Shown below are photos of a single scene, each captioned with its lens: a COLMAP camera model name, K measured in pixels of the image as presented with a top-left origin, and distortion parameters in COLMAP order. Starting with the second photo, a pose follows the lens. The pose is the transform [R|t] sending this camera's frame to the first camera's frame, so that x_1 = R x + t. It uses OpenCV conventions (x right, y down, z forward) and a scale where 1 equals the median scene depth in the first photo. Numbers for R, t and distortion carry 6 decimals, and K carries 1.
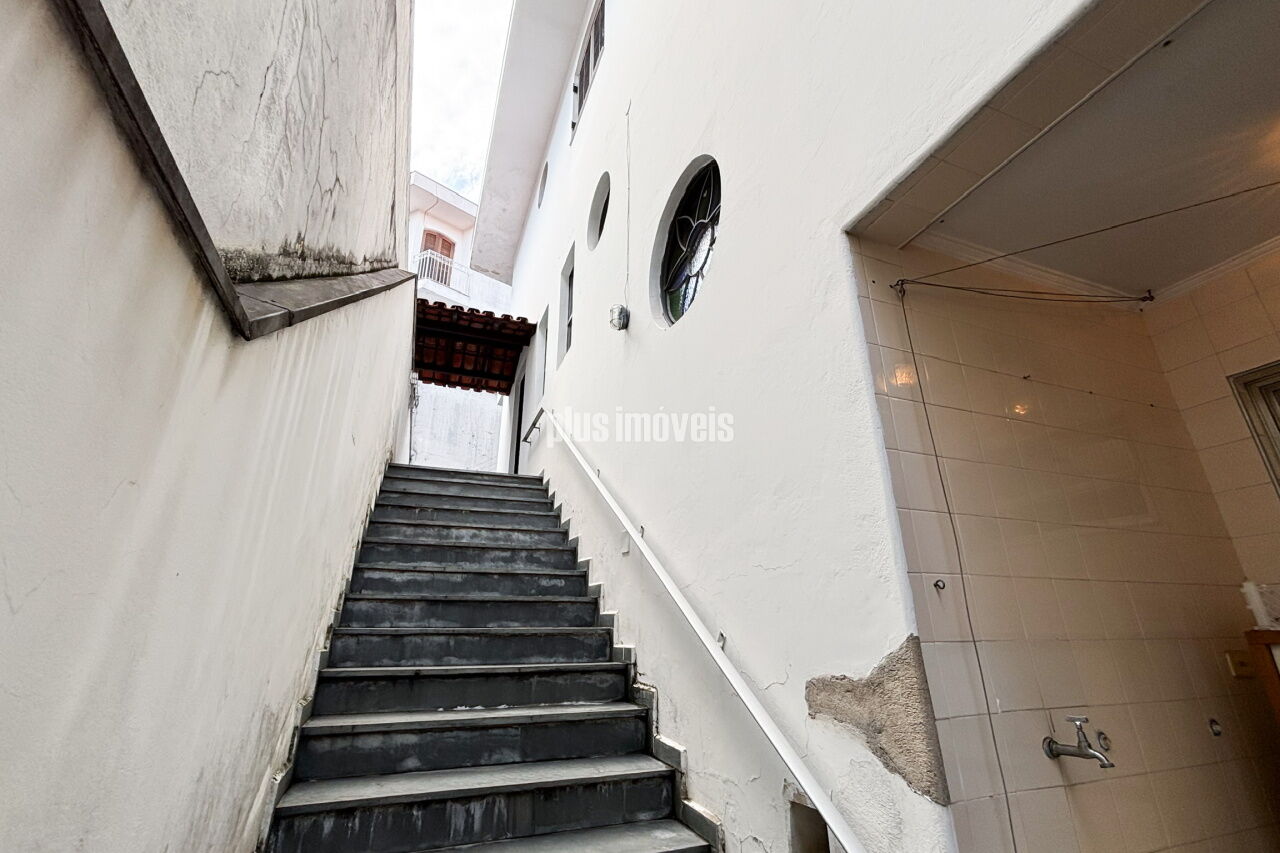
lens RADIAL K [[551.0, 0, 641.3], [0, 551.0, 420.3], [0, 0, 1]] dist [-0.000398, 0.000042]
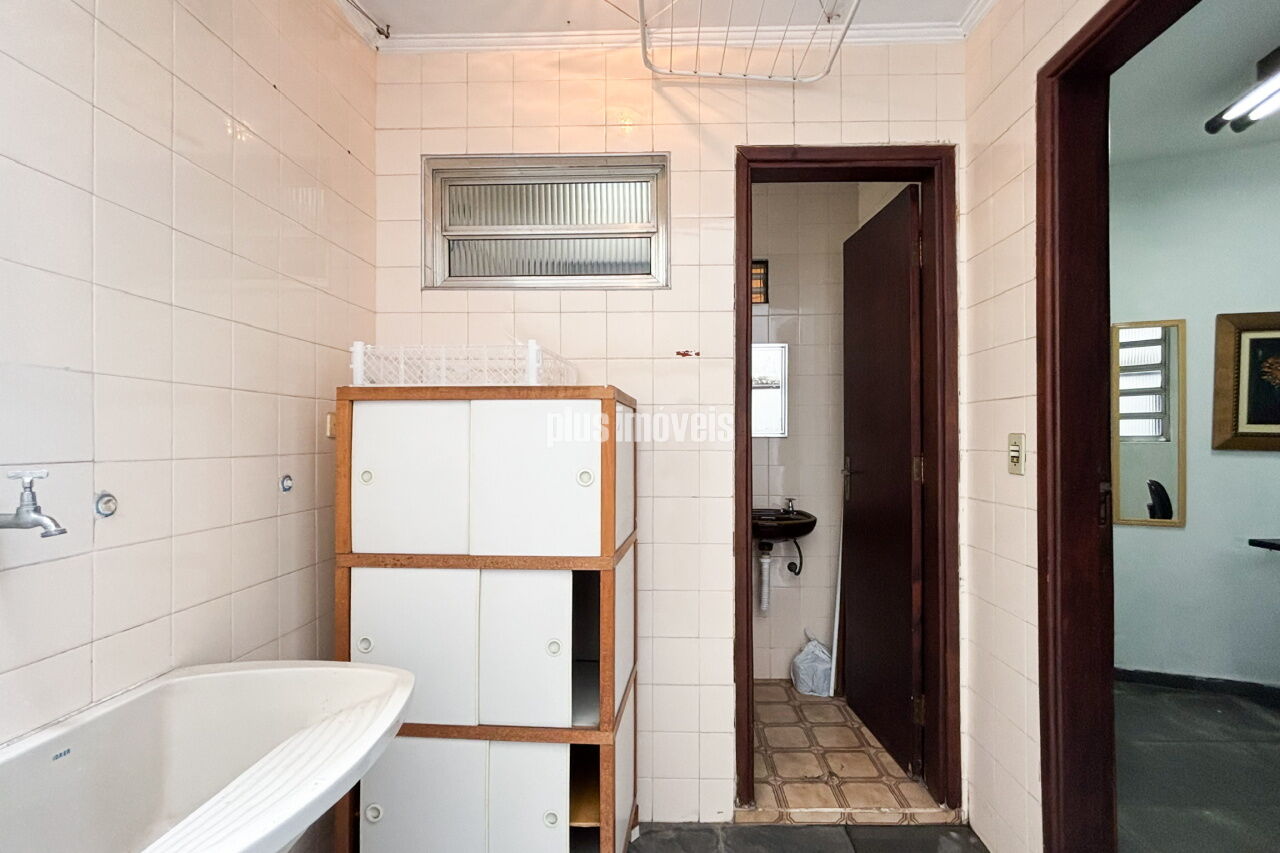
lens RADIAL K [[605.0, 0, 644.1], [0, 605.0, 432.3], [0, 0, 1]] dist [-0.004874, -0.000146]
pose [[0.404434, 0.007898, 0.914533, 0.342838], [-0.334632, 0.931901, 0.139936, 0.127847], [-0.851149, -0.362627, 0.379536, 0.120715]]
